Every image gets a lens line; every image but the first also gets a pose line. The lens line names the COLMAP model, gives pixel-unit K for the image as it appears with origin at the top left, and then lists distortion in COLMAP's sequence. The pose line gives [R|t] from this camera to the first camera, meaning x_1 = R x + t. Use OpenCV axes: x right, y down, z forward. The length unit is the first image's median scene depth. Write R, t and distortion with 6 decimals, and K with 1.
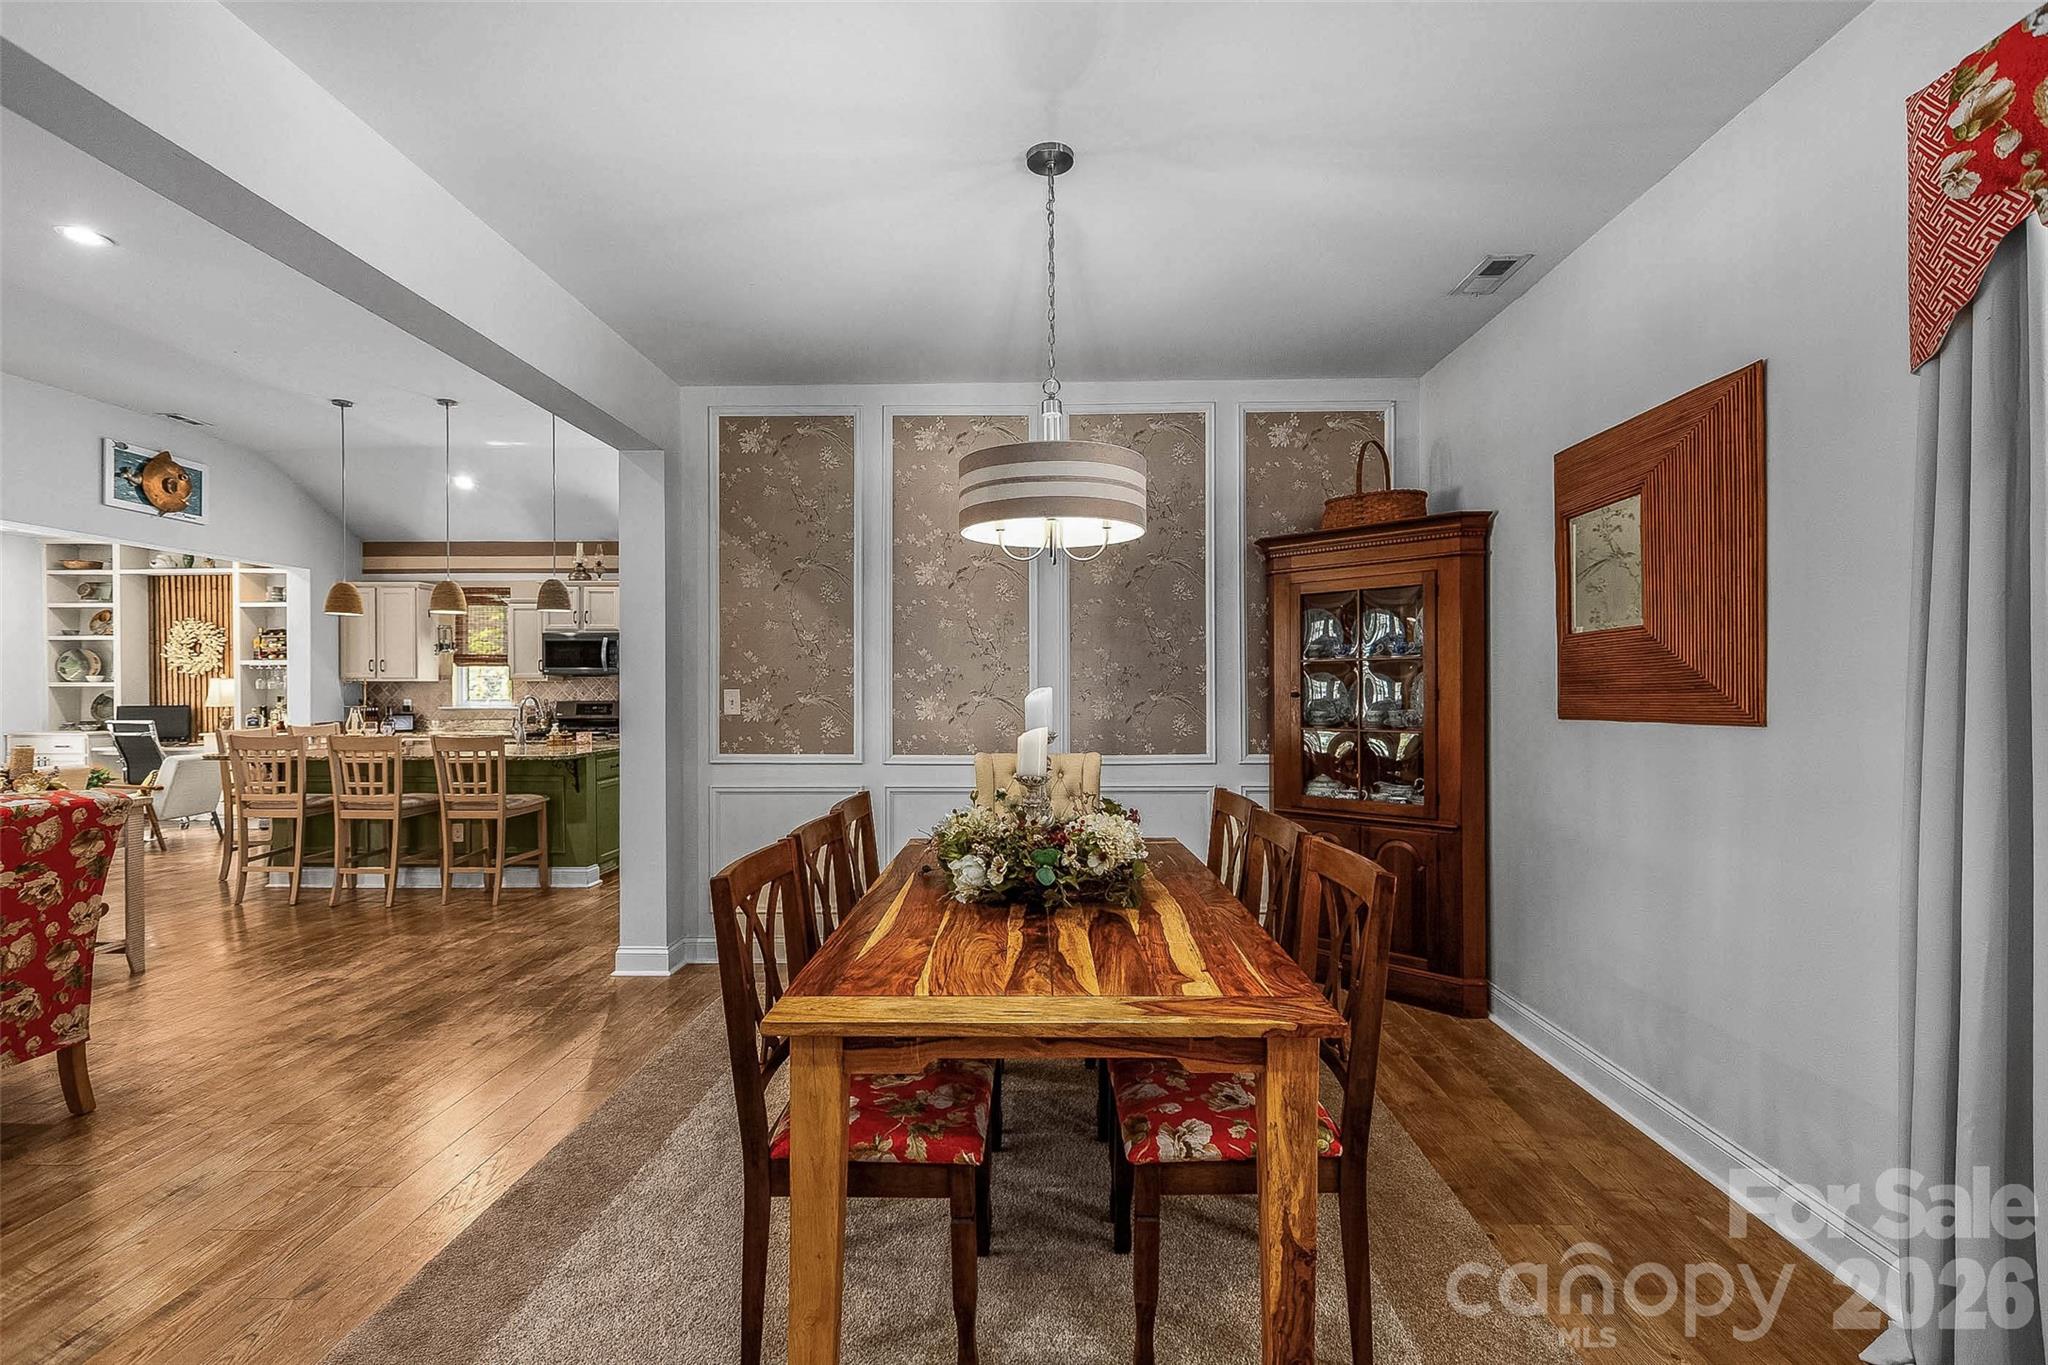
lens RADIAL K [[913.8, 0, 1021.6], [0, 913.8, 697.2], [0, 0, 1]] dist [-0.000703, -0.001081]
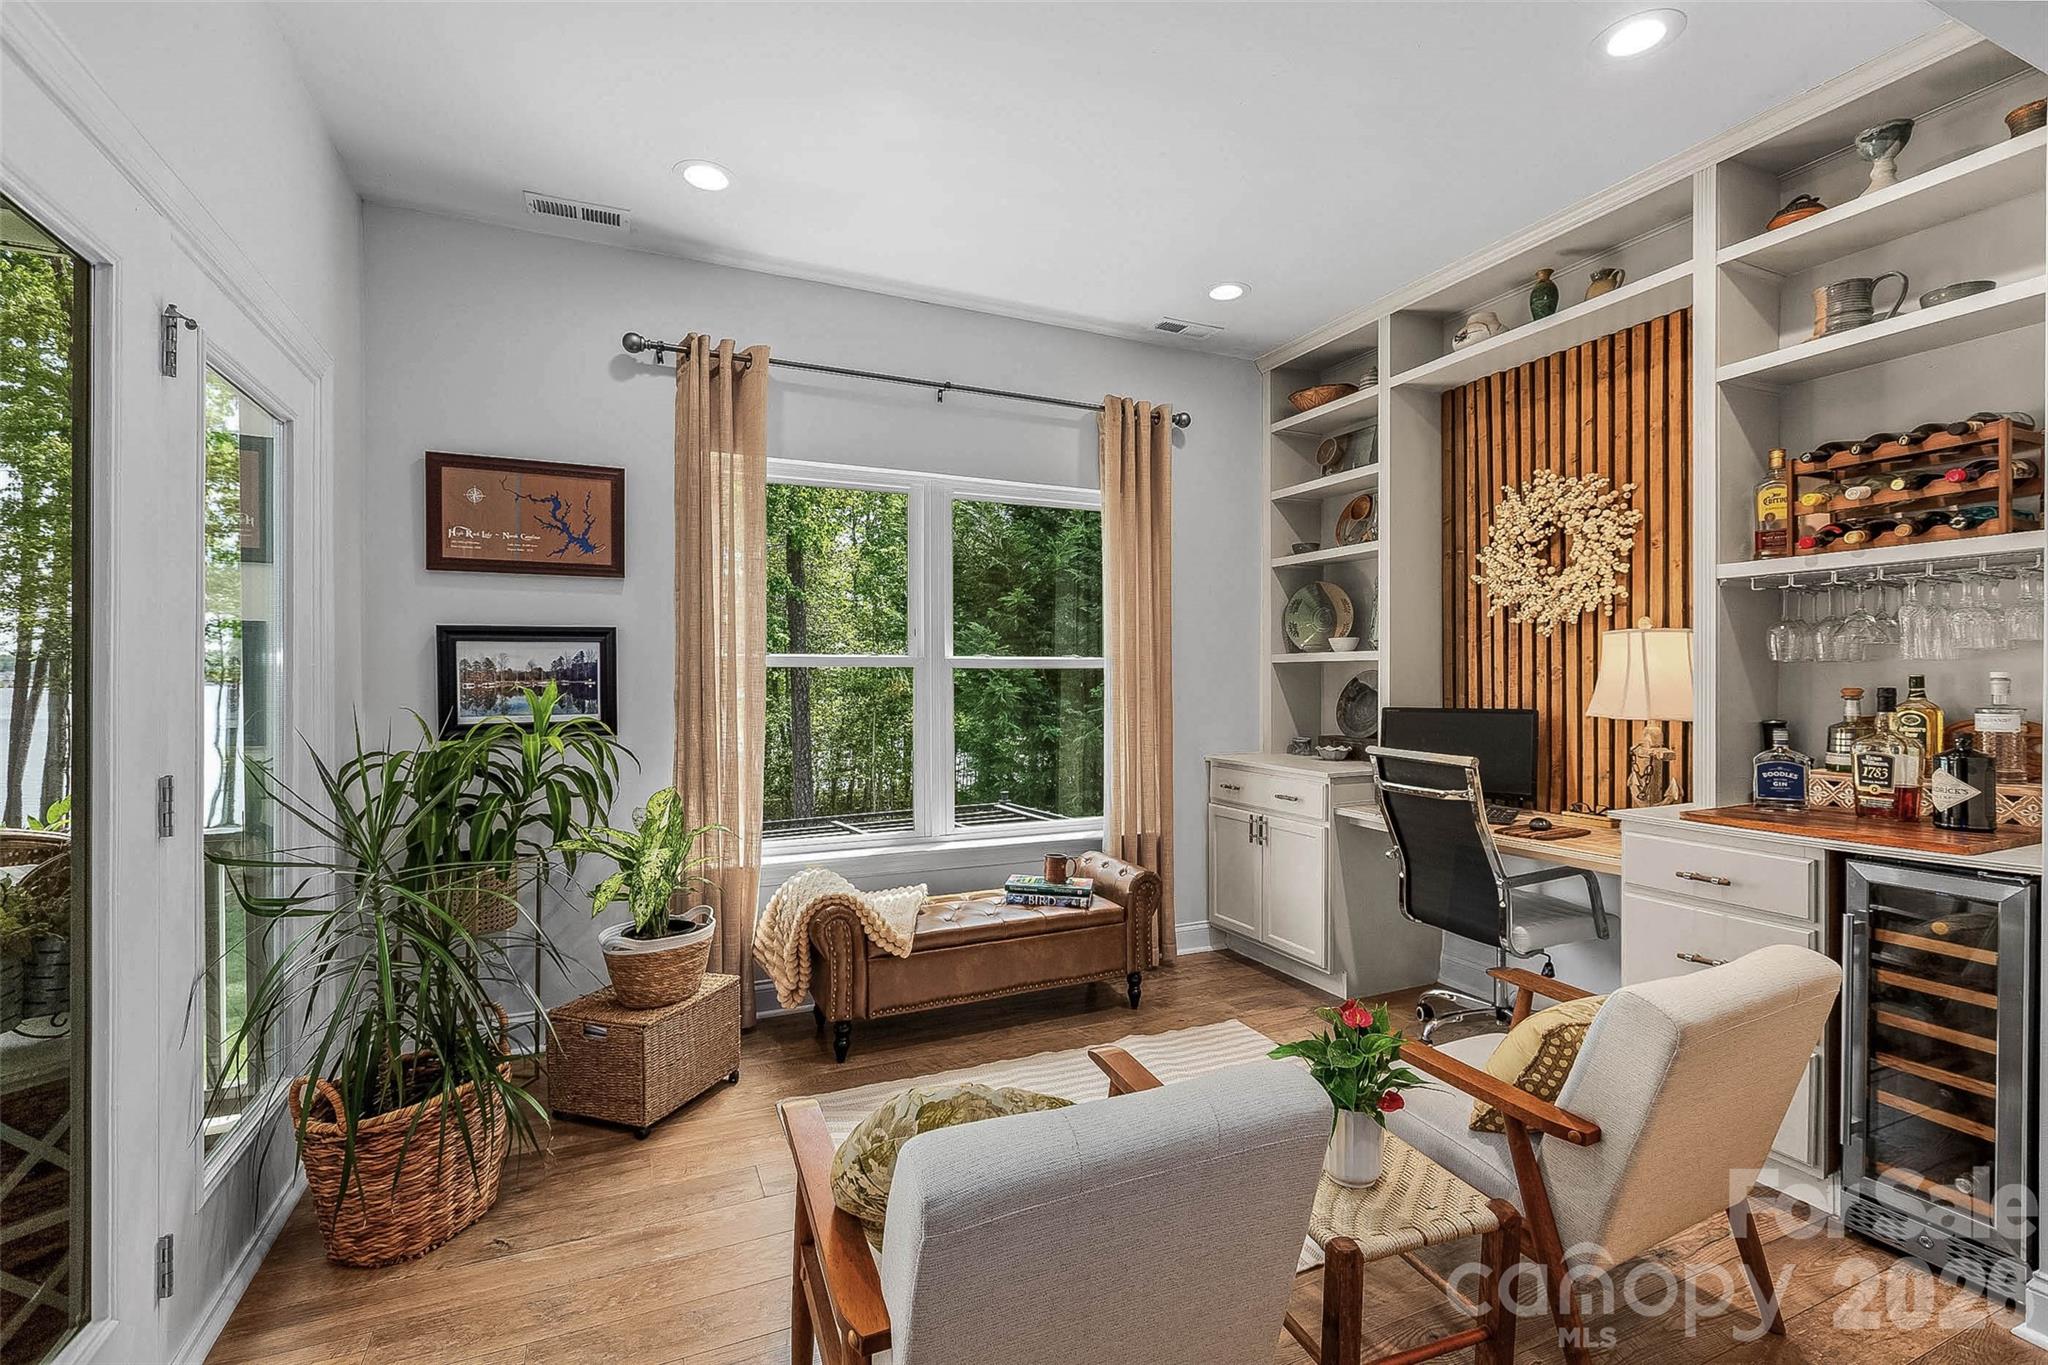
lens RADIAL K [[913.8, 0, 1040.9], [0, 913.8, 676.5], [0, 0, 1]] dist [-0.000703, -0.001081]
pose [[0.447406, 0.001144, -0.894330, -0.687832], [-0.009837, 0.999945, -0.003642, -0.001394], [0.894277, 0.010427, 0.447393, 0.672593]]
